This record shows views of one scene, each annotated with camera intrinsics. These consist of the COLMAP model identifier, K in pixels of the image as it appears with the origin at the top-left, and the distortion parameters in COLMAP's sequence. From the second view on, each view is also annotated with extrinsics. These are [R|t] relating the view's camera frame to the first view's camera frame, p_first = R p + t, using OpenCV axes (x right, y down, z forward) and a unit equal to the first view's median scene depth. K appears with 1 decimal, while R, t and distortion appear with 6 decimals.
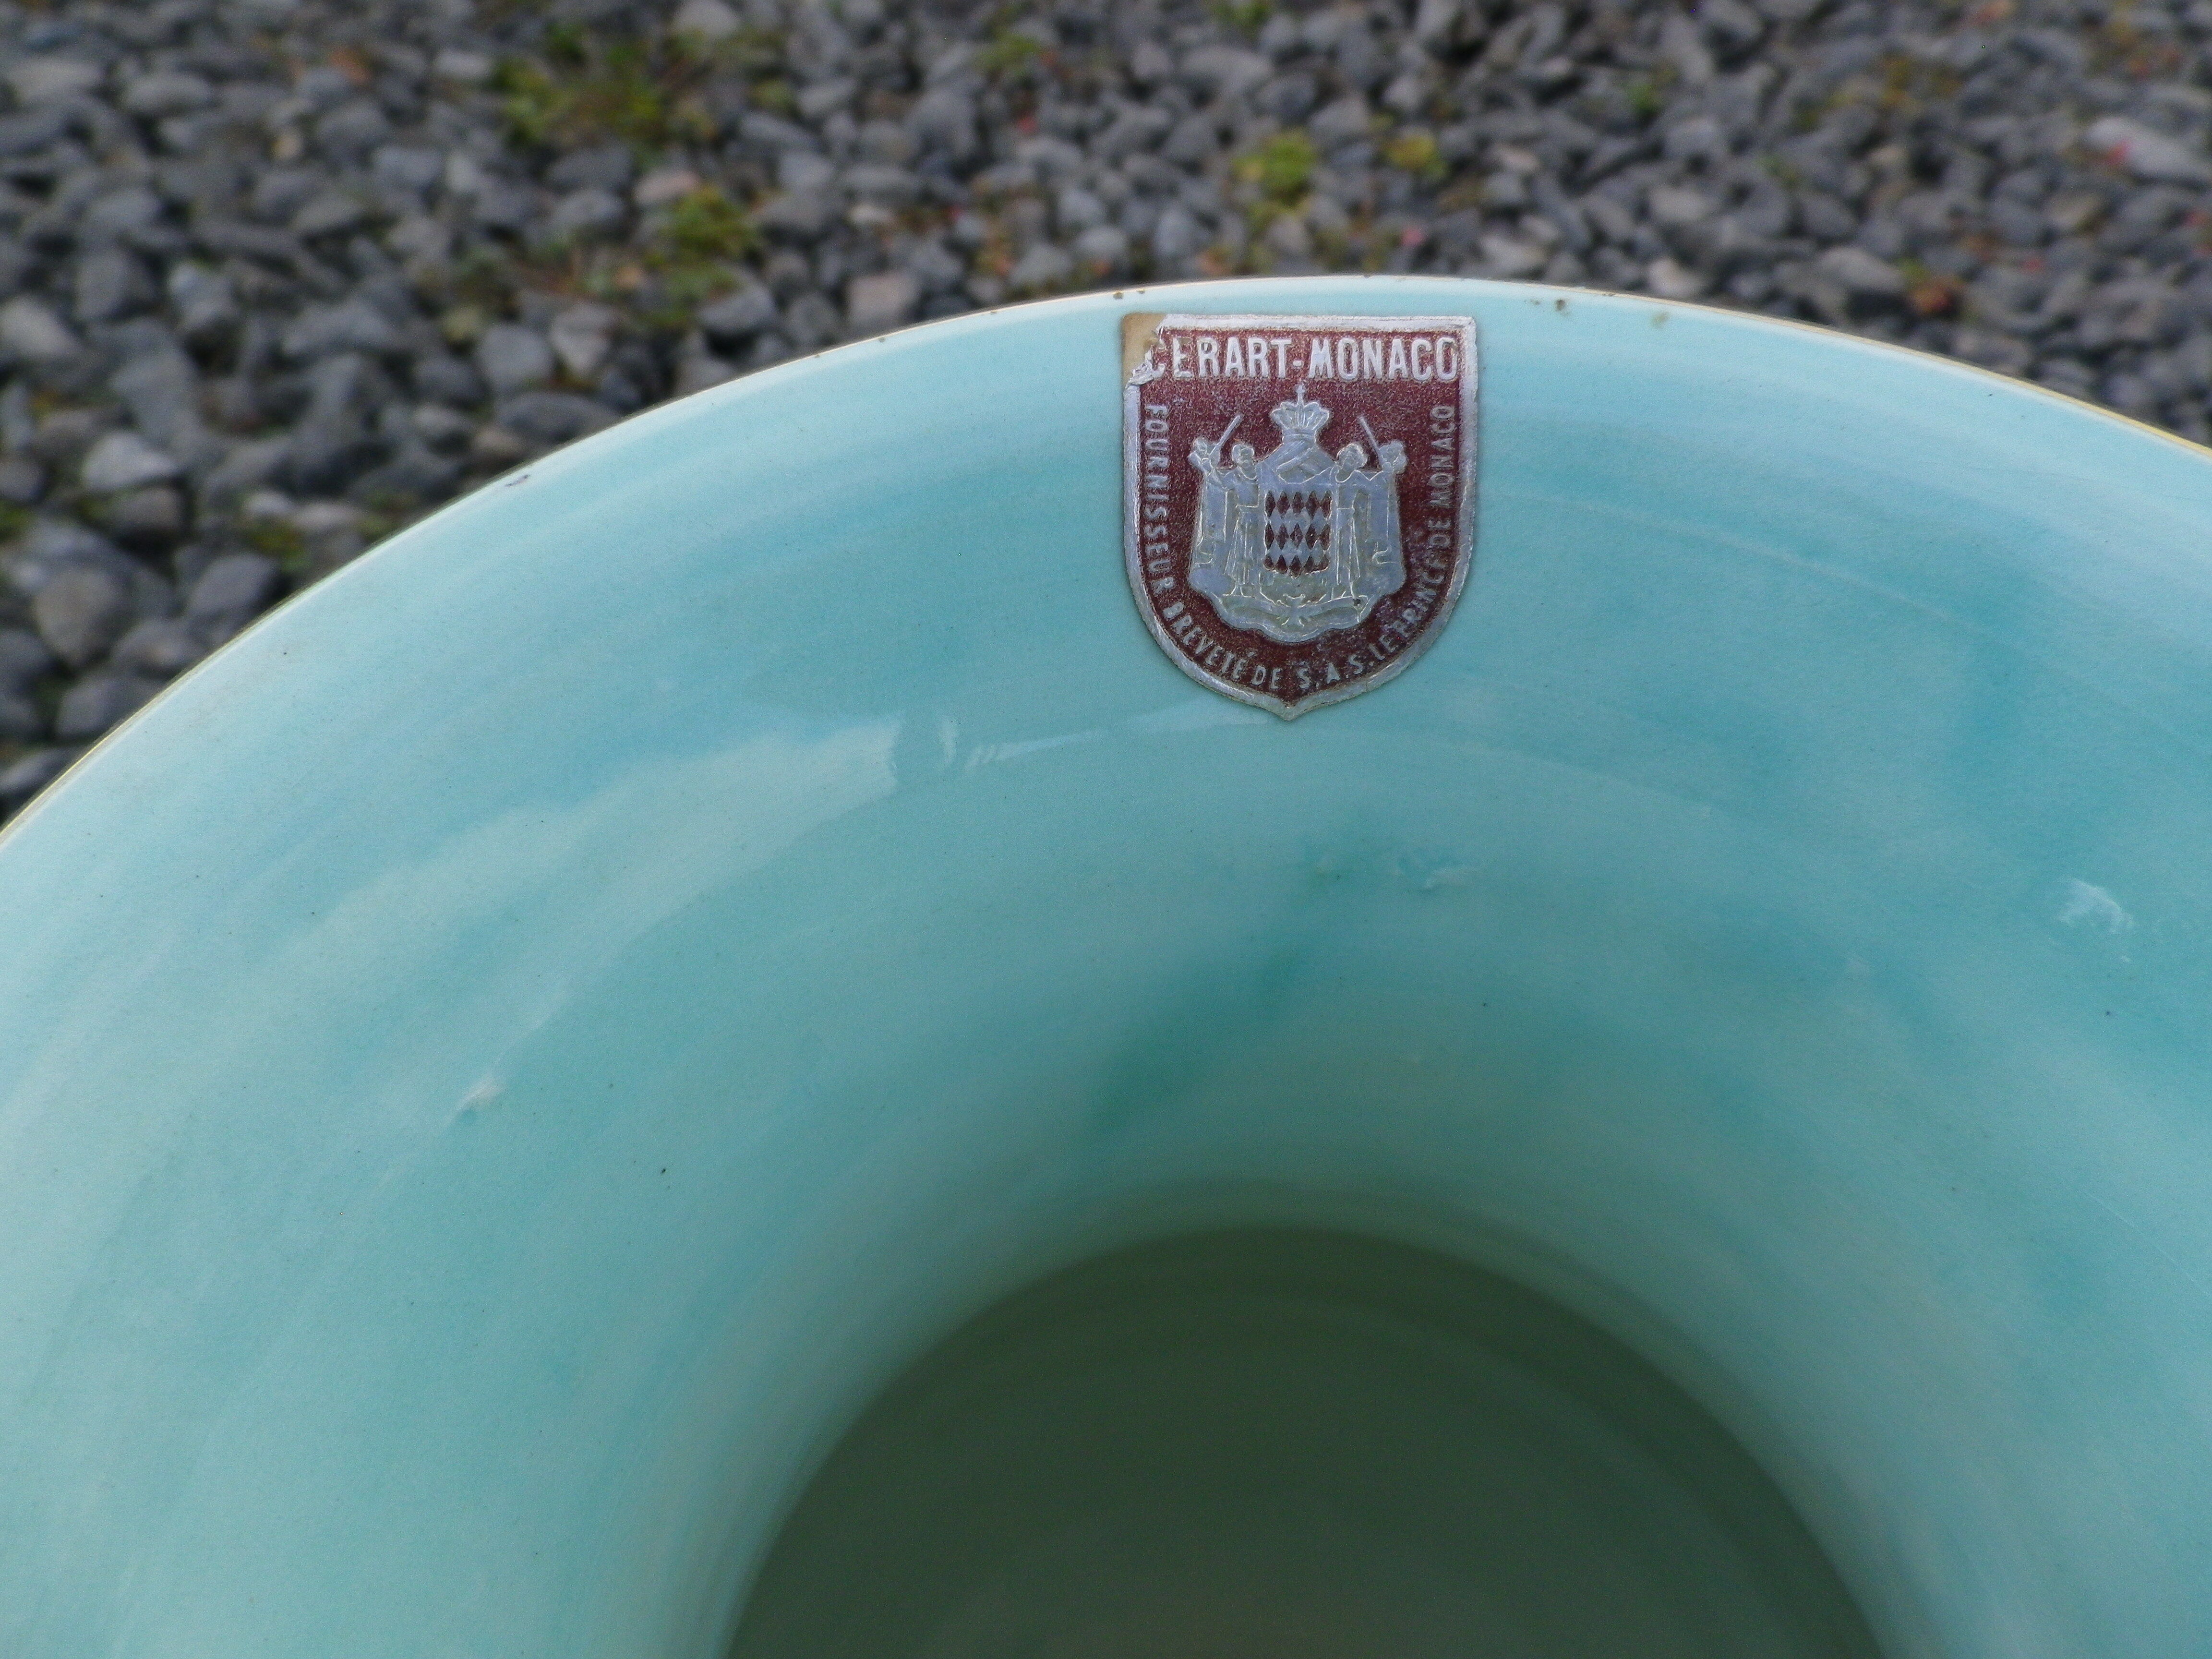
lens RADIAL K [[1657.1, 0, 1108.7], [0, 1657.1, 829.0], [0, 0, 1]] dist [0.017485, -0.016404]
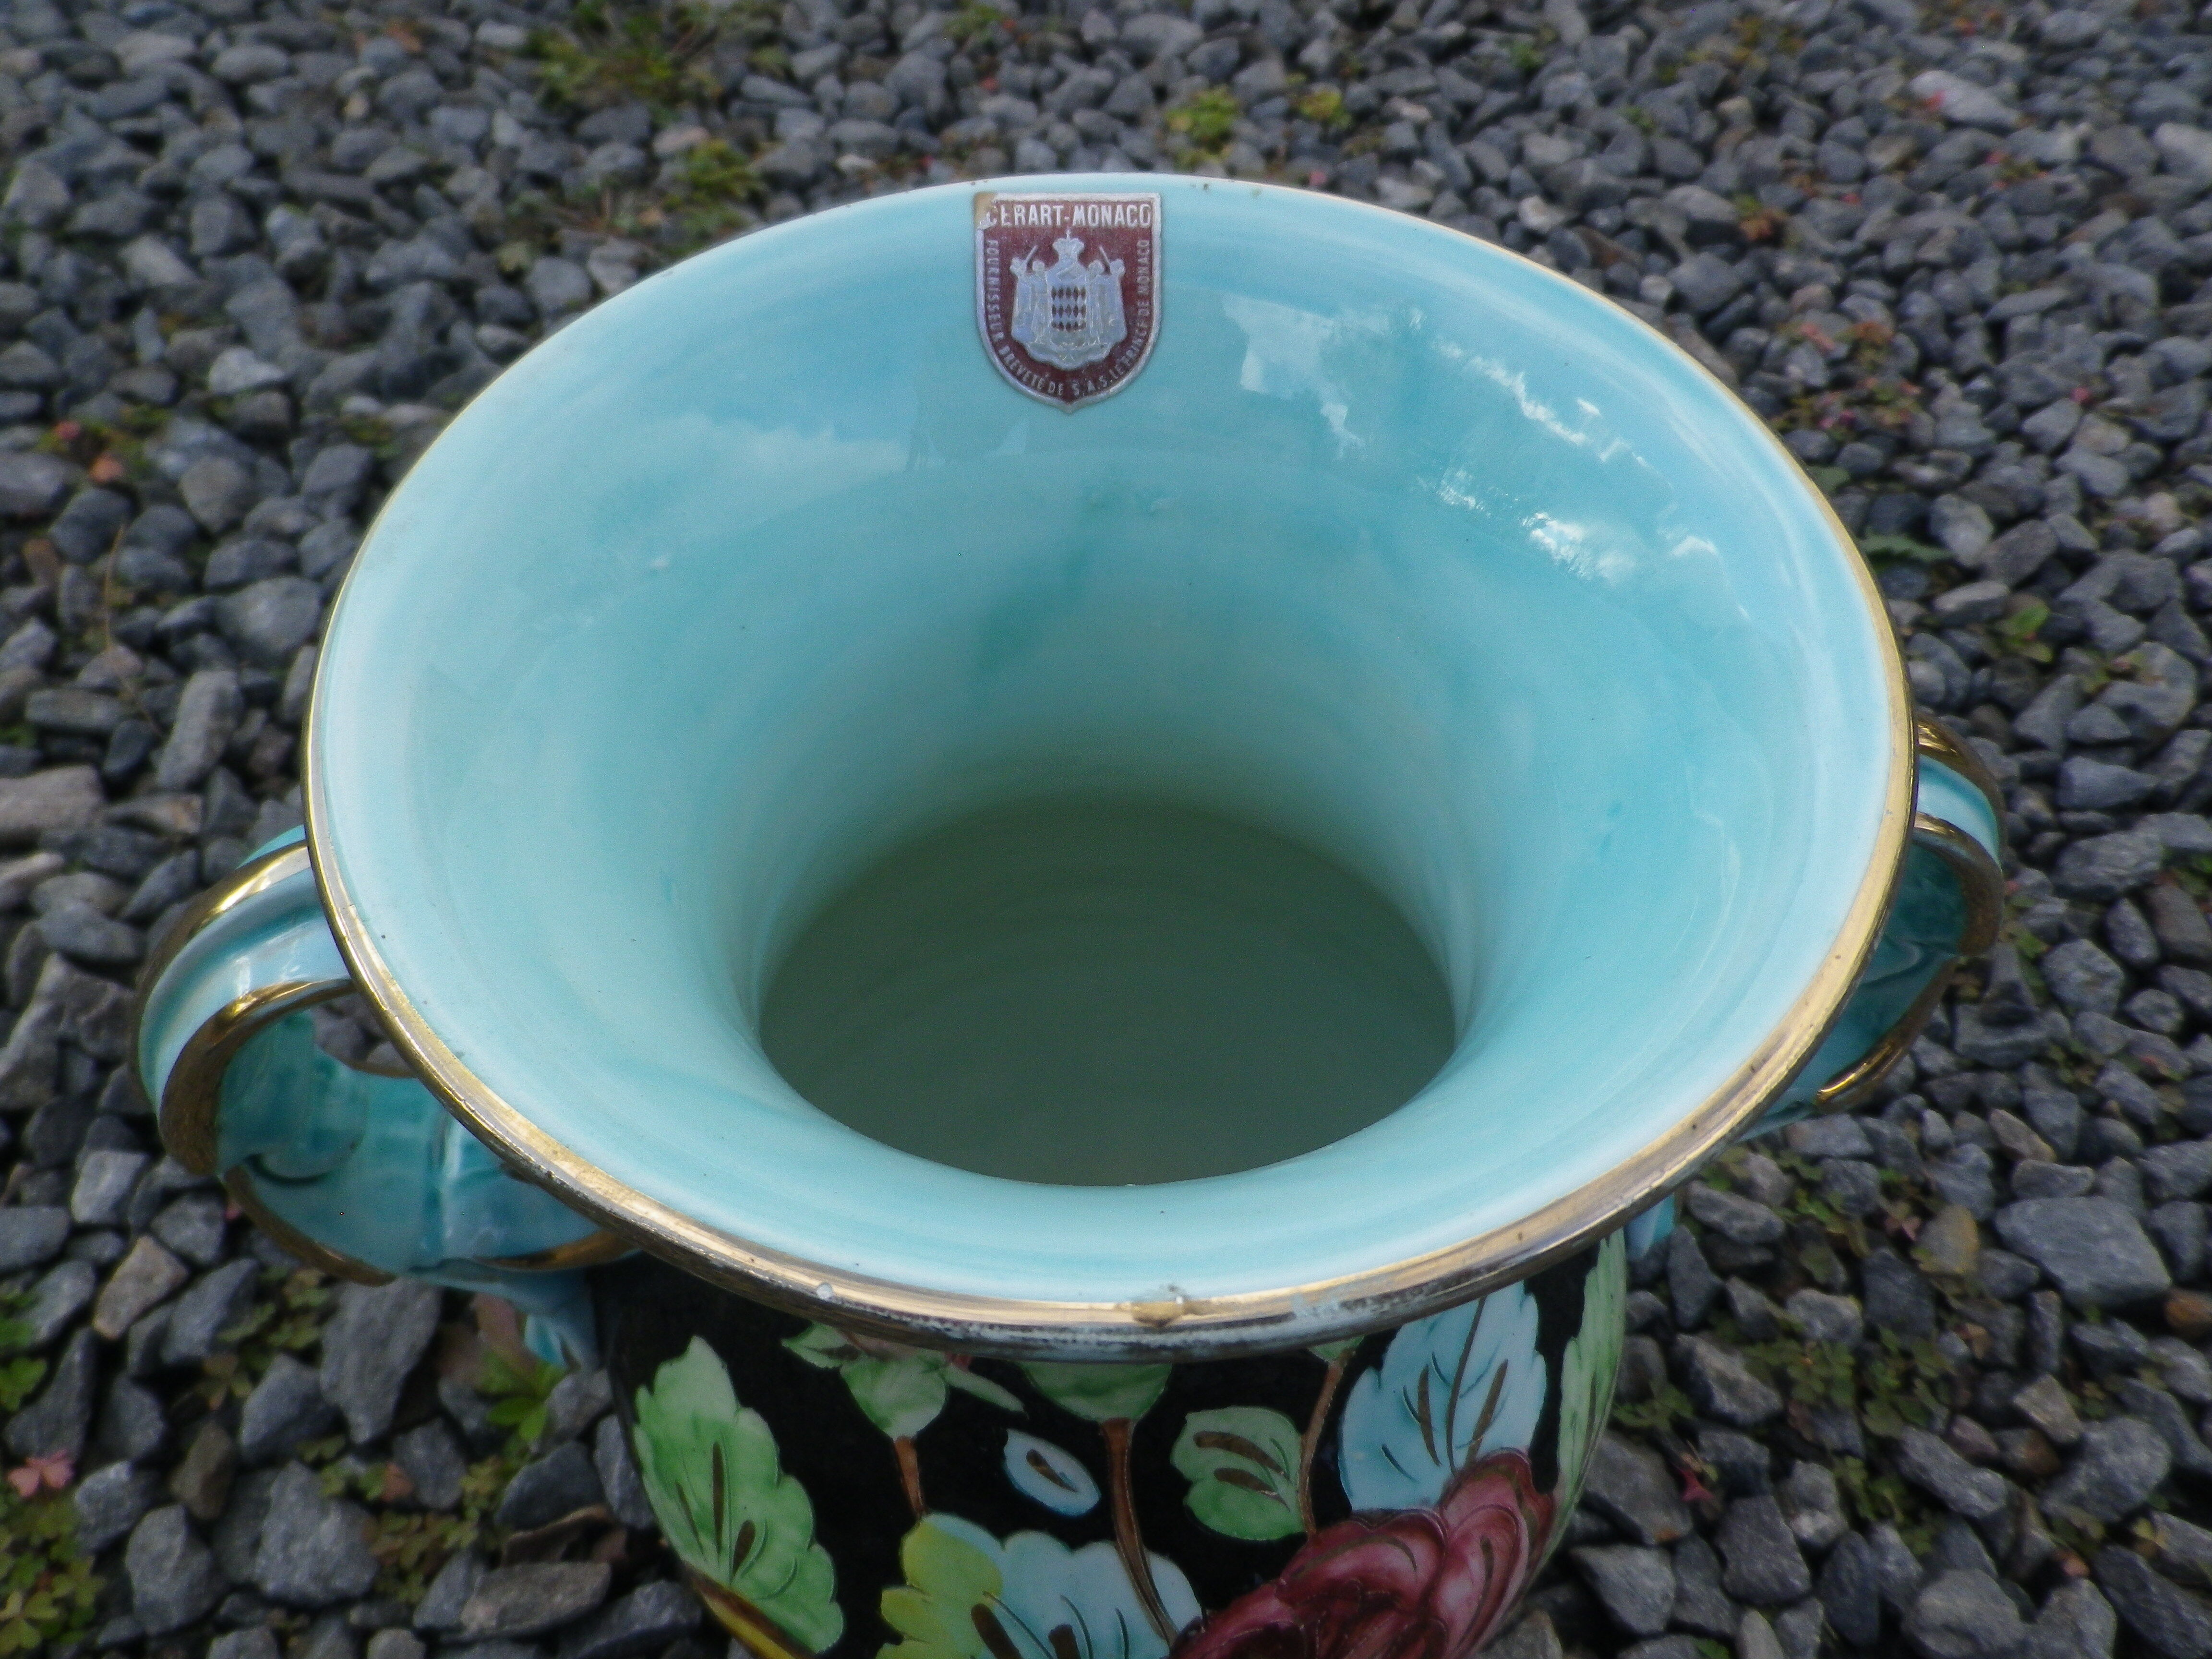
lens RADIAL K [[1657.1, 0, 1107.2], [0, 1657.1, 830.5], [0, 0, 1]] dist [0.017485, -0.016404]
pose [[0.999971, -0.007565, 0.000385, 0.030377], [0.007554, 0.999689, 0.023787, 0.074678], [-0.000565, -0.023783, 0.999717, -0.182888]]
